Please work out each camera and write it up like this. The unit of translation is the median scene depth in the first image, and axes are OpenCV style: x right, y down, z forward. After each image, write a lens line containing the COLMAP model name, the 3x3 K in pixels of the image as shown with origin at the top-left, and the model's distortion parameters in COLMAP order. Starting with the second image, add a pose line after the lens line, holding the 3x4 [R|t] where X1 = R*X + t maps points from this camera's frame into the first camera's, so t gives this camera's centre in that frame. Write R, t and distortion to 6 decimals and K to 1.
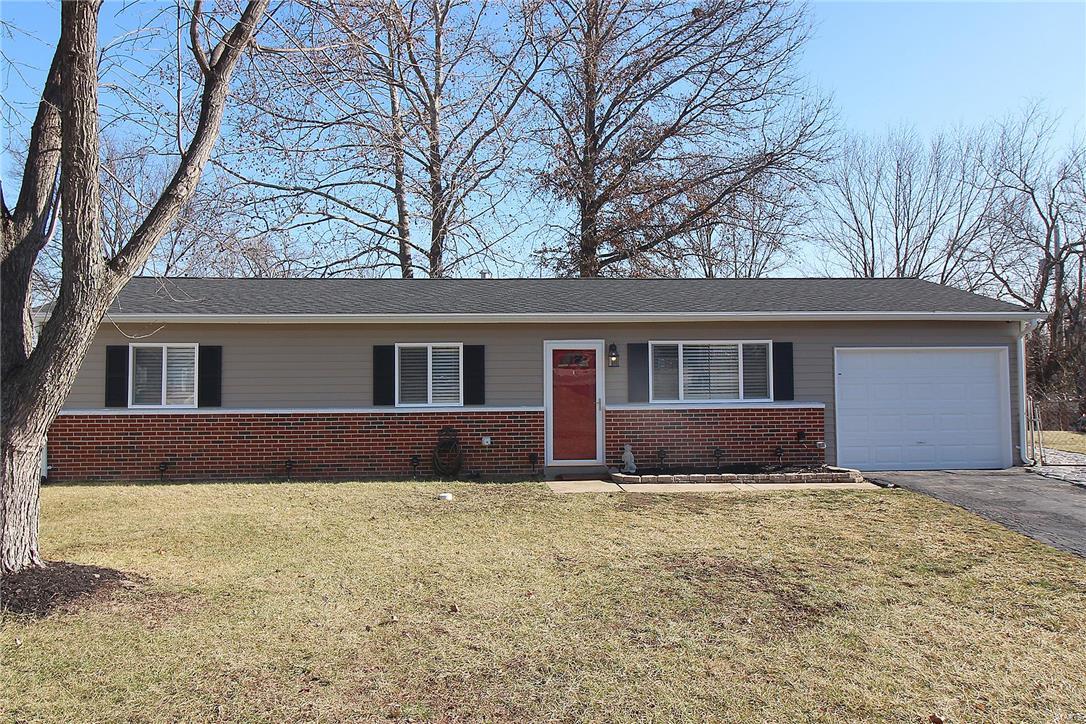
lens RADIAL K [[670.1, 0, 543.0], [0, 670.1, 362.0], [0, 0, 1]] dist [-0.001004, -0.000626]
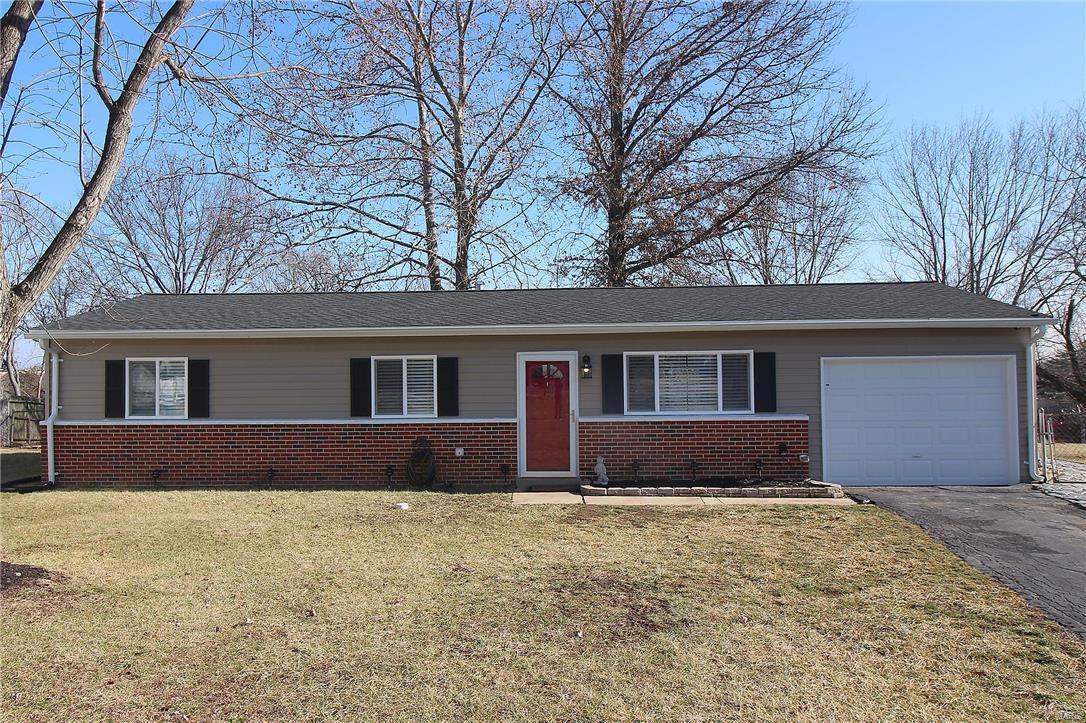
lens RADIAL K [[678.9, 0, 543.0], [0, 678.9, 382.9], [0, 0, 1]] dist [0.001218, -0.000467]
pose [[0.995051, -0.002868, -0.099326, 0.138151], [0.004715, 0.999820, 0.018369, -0.004652], [0.099256, -0.018746, 0.994885, -0.007572]]
